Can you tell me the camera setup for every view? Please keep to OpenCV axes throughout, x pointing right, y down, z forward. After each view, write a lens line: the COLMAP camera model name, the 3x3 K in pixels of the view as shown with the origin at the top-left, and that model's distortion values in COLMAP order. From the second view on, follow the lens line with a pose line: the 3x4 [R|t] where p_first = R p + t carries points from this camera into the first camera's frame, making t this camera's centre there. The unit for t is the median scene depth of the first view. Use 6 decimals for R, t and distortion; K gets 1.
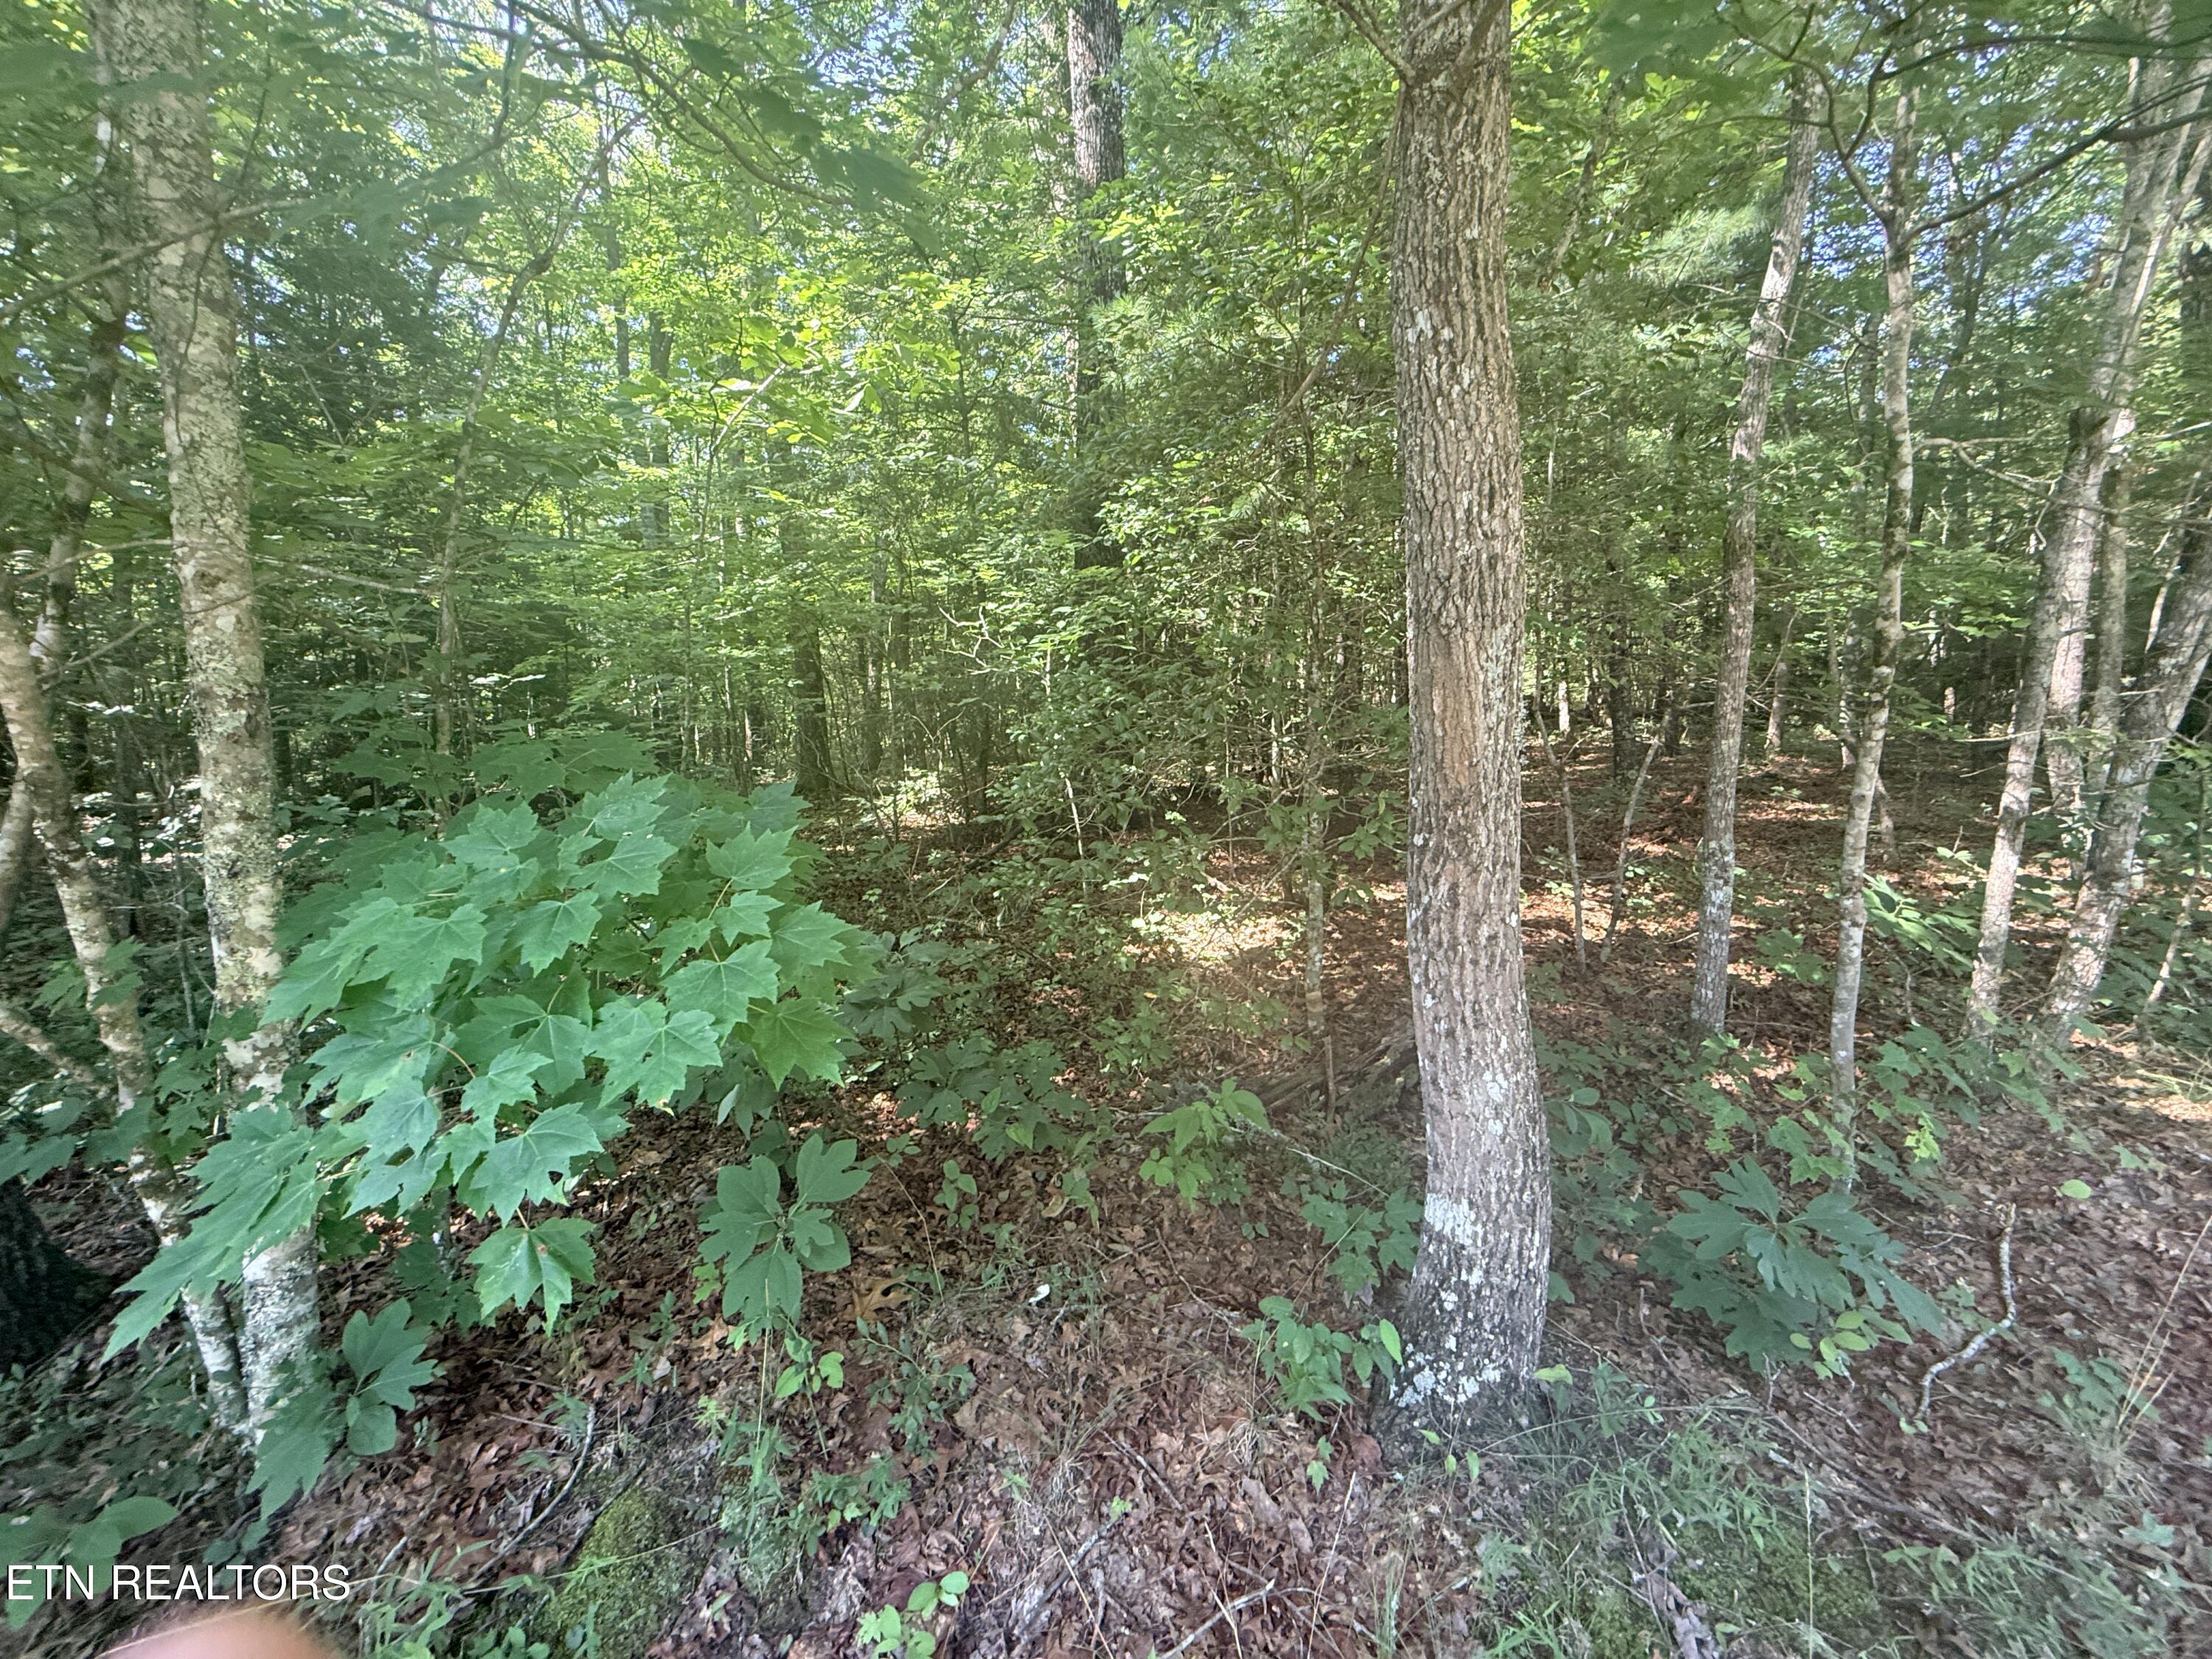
lens RADIAL K [[881.9, 0, 1099.4], [0, 881.9, 830.0], [0, 0, 1]] dist [0.000952, -0.000283]
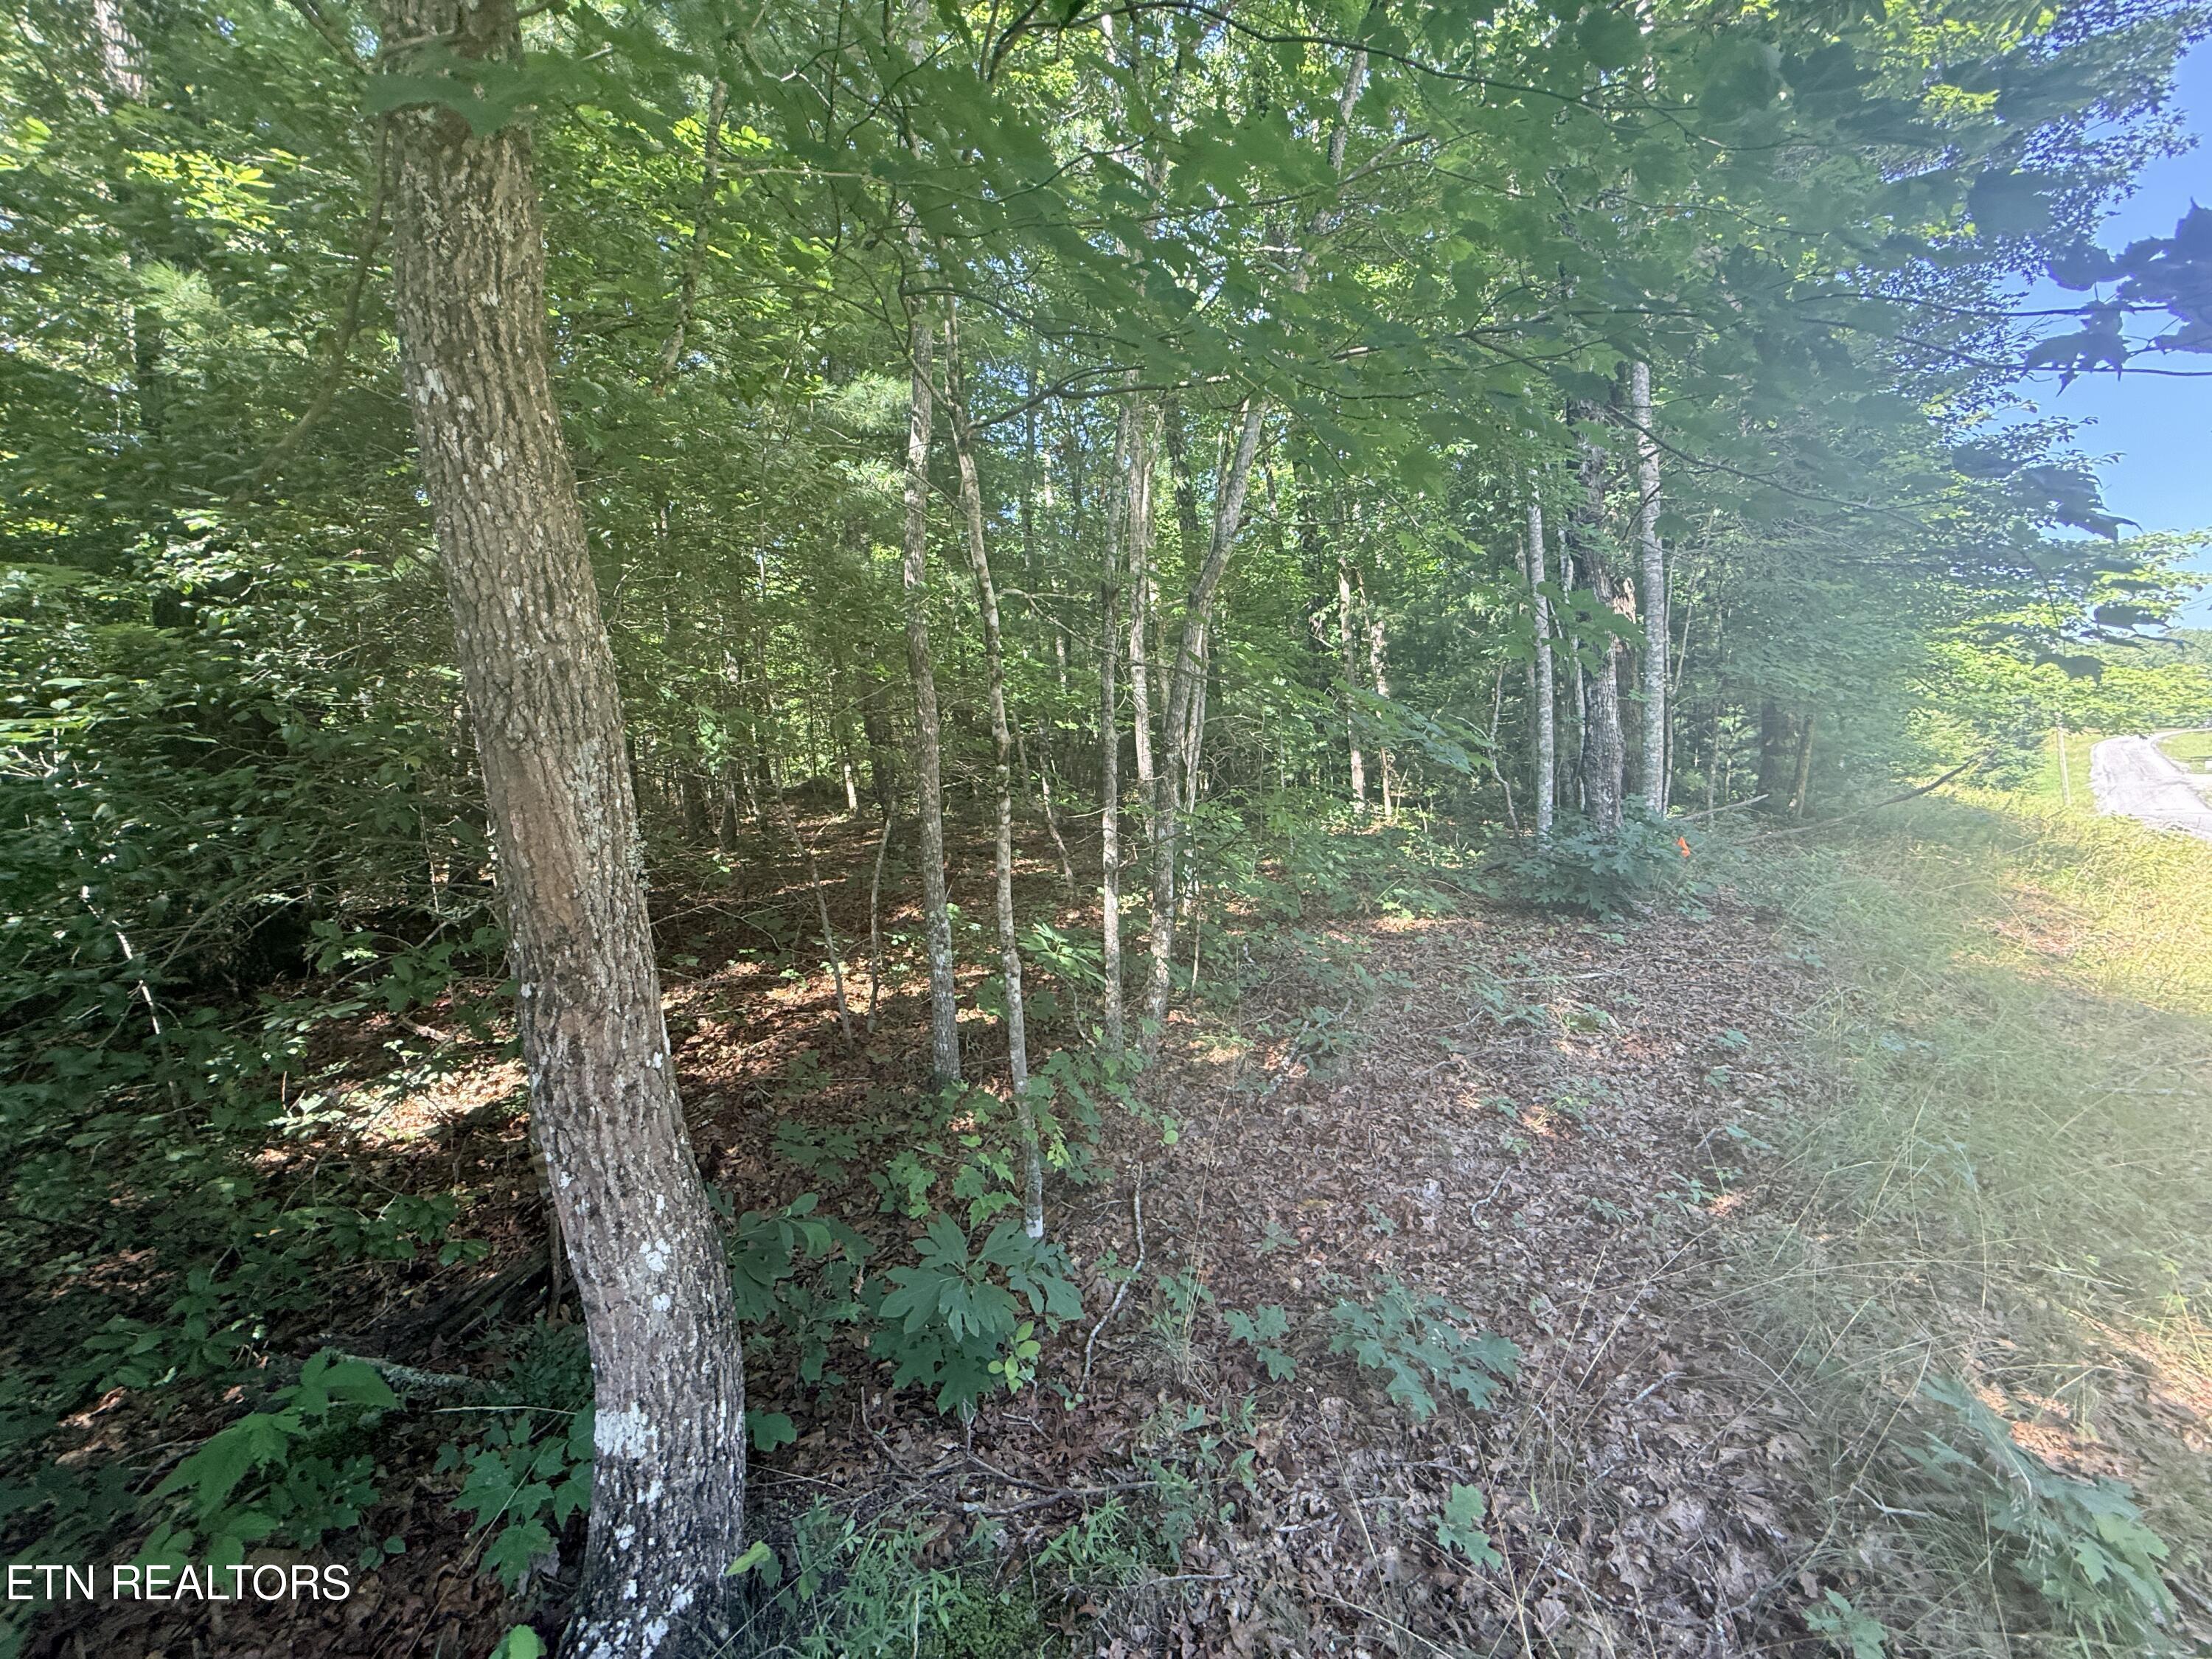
lens RADIAL K [[881.9, 0, 1101.9], [0, 881.9, 829.0], [0, 0, 1]] dist [0.000952, -0.000283]
pose [[0.734933, -0.064554, 0.675060, 0.117277], [0.126576, 0.991023, -0.043034, -0.019643], [-0.666222, 0.117073, 0.736507, 0.005532]]
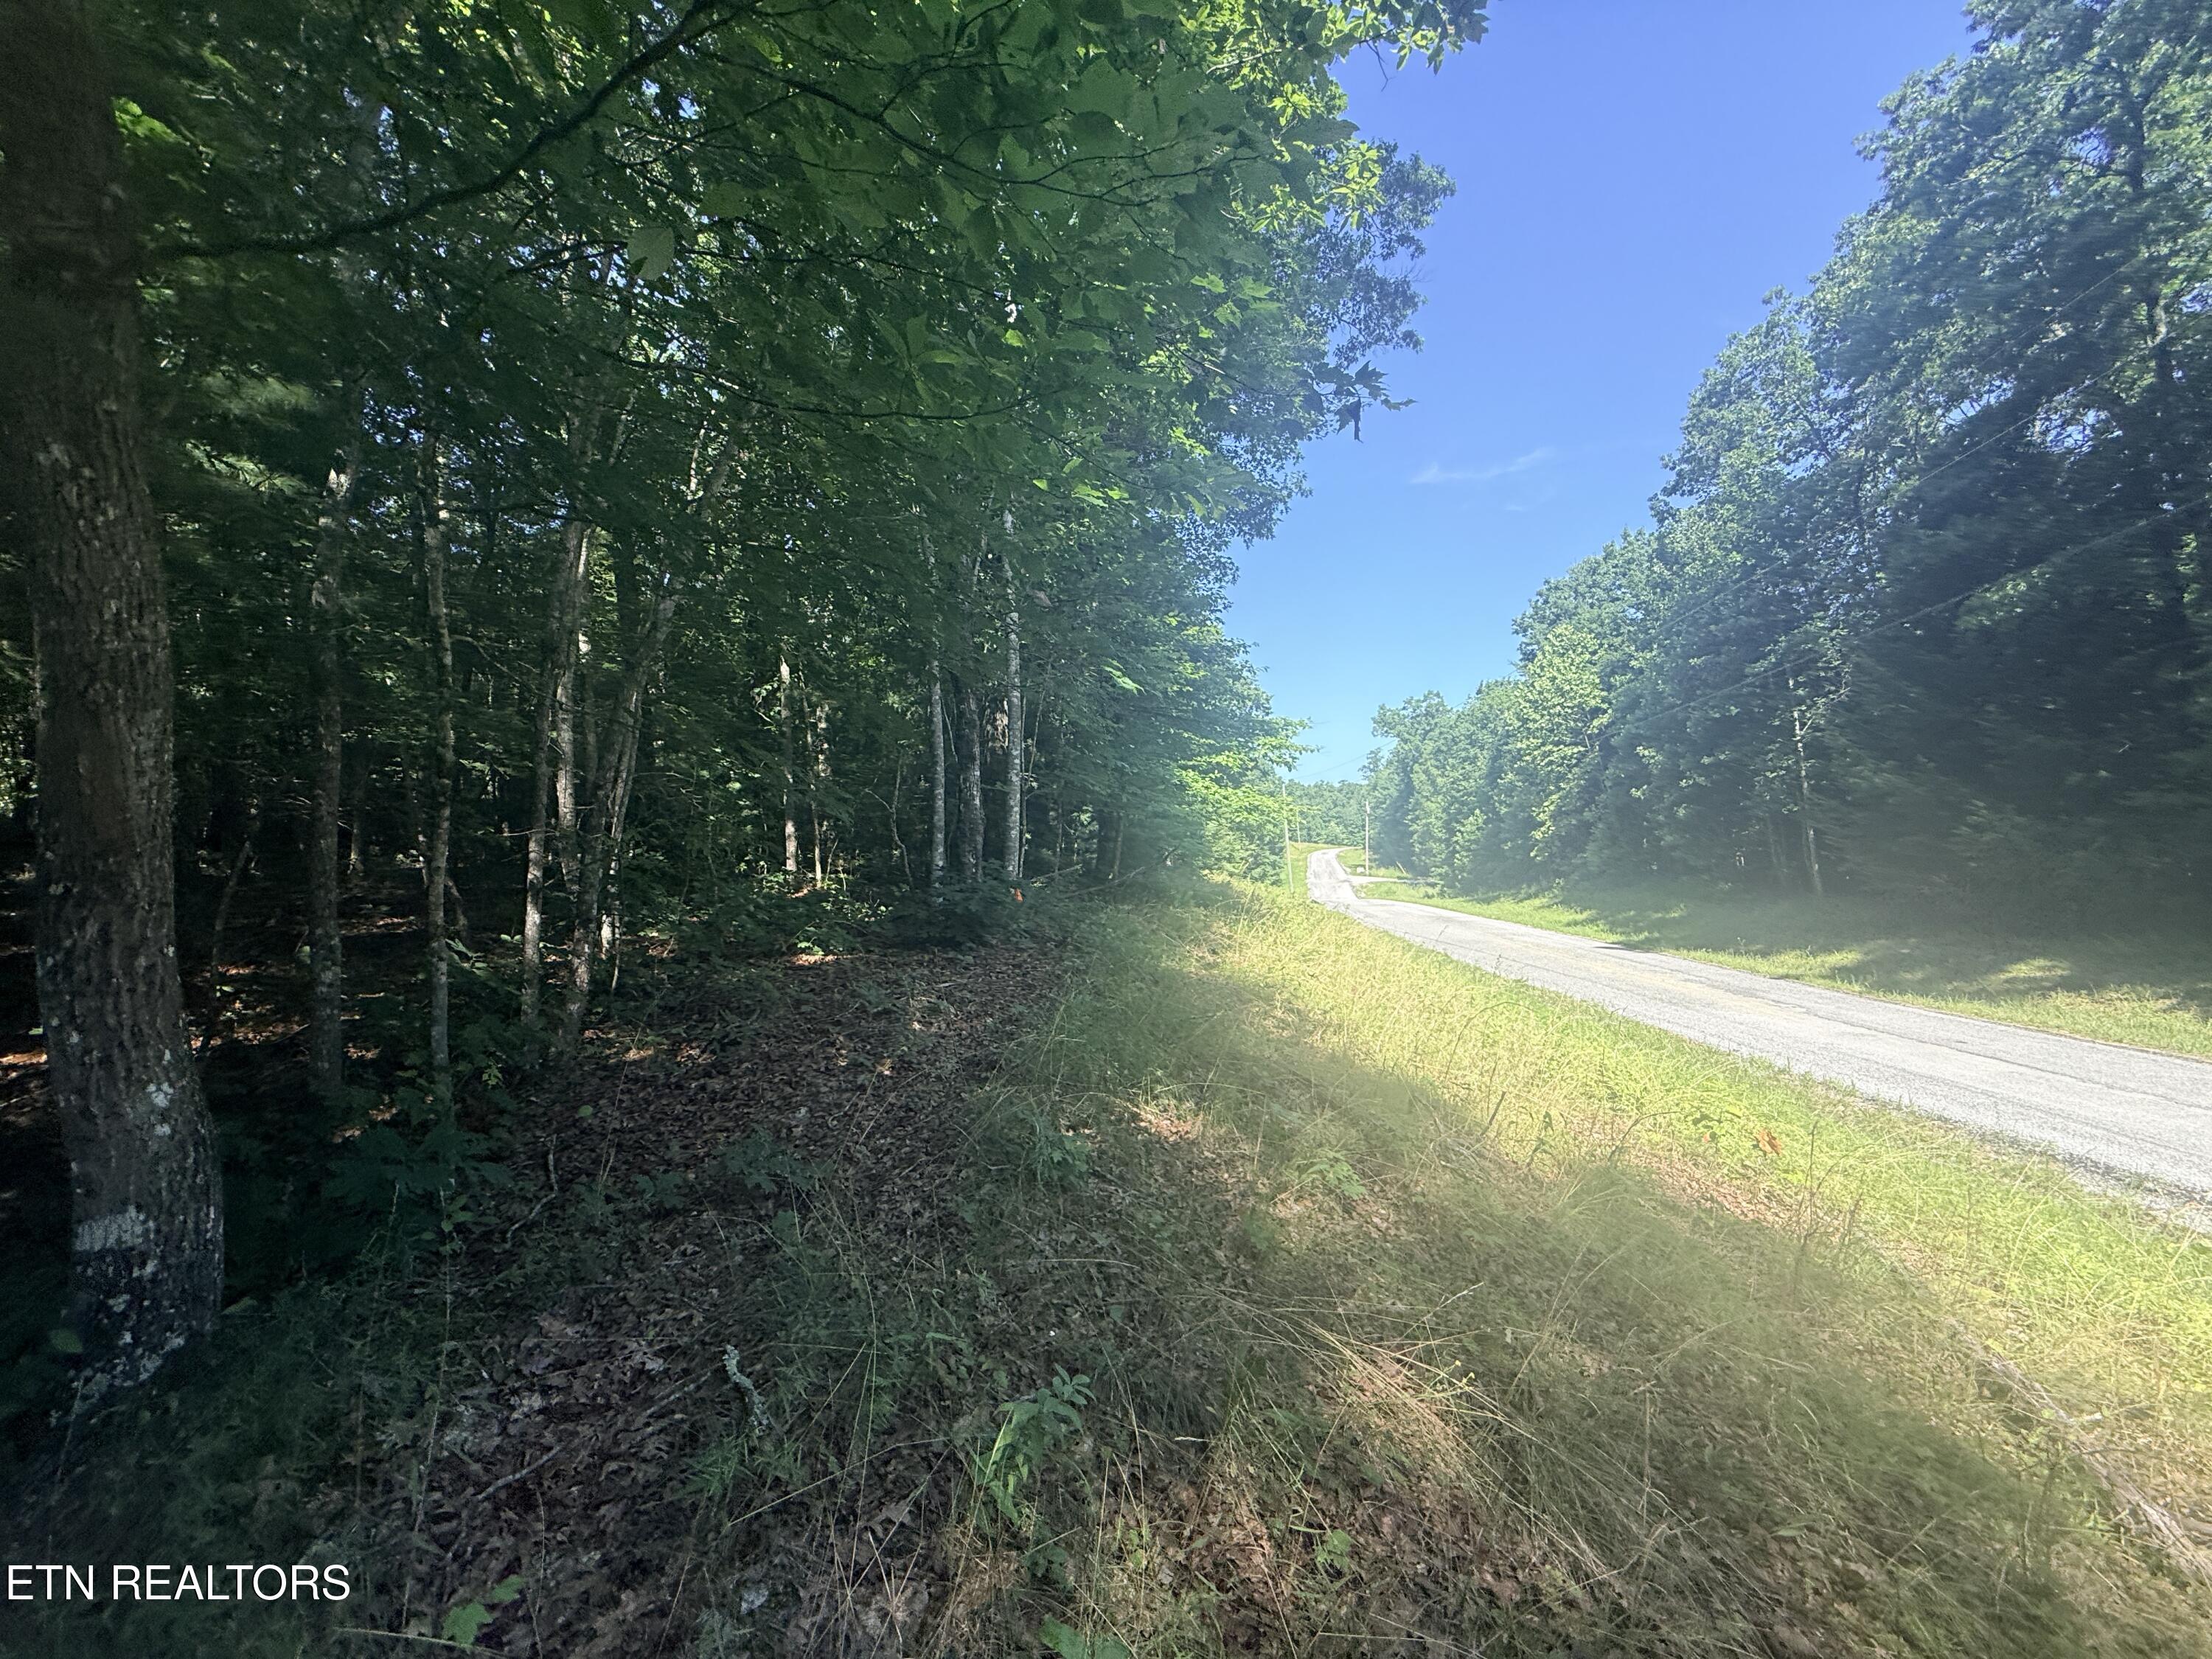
lens RADIAL K [[881.9, 0, 1105.2], [0, 881.9, 832.5], [0, 0, 1]] dist [0.000952, -0.000283]
pose [[0.213340, 0.023653, 0.976692, -0.245124], [0.122701, 0.991142, -0.050805, 0.088313], [-0.969242, 0.130680, 0.208548, -0.285311]]
